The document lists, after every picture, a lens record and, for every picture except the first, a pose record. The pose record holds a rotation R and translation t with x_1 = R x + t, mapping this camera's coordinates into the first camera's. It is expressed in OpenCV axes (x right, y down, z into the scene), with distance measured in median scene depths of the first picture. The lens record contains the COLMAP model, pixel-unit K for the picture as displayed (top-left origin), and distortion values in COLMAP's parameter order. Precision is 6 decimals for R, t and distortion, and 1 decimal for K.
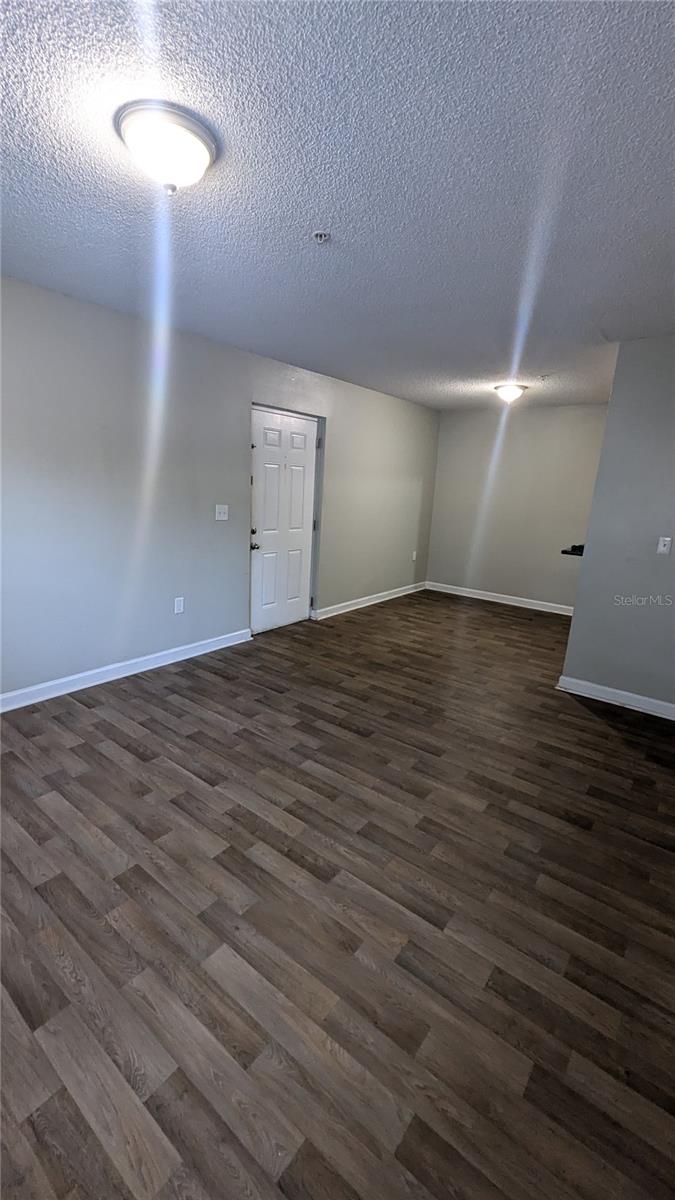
lens RADIAL K [[495.2, 0, 330.4], [0, 495.2, 605.3], [0, 0, 1]] dist [0.002524, 0.000253]
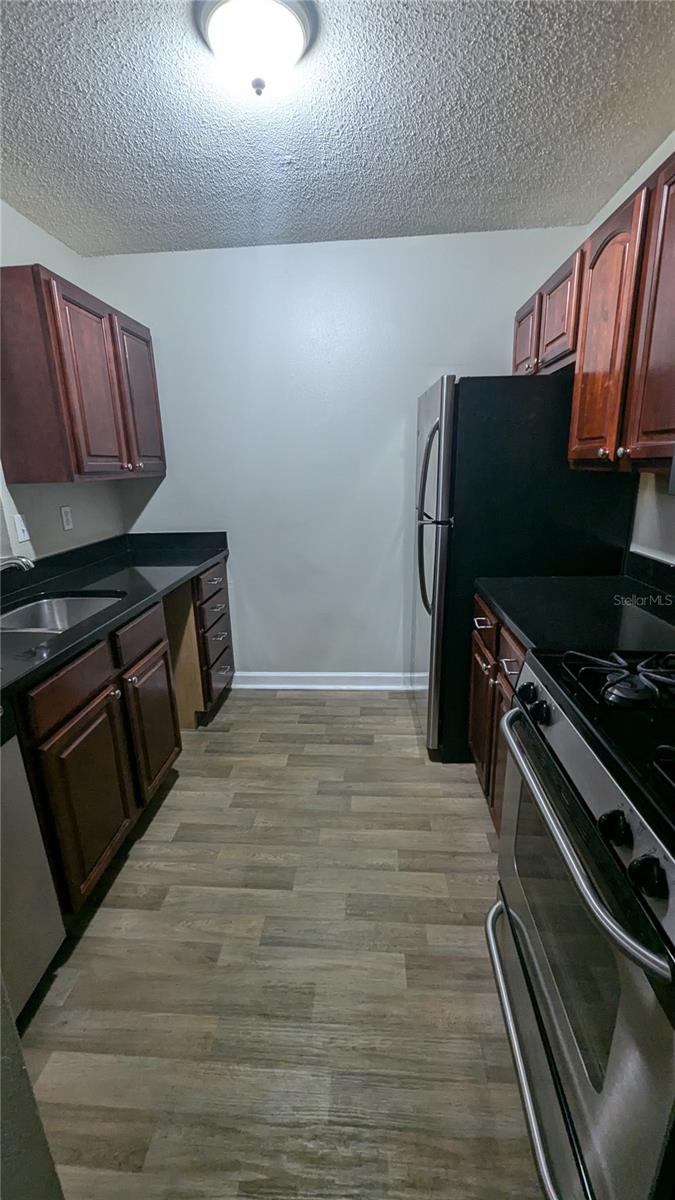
lens RADIAL K [[474.5, 0, 338.4], [0, 474.5, 584.1], [0, 0, 1]] dist [0.000799, 0.000069]
pose [[0.824645, -0.202666, 0.528097, -0.121501], [0.197547, 0.978011, 0.066850, -0.028837], [-0.530034, 0.049196, 0.846548, 0.092146]]
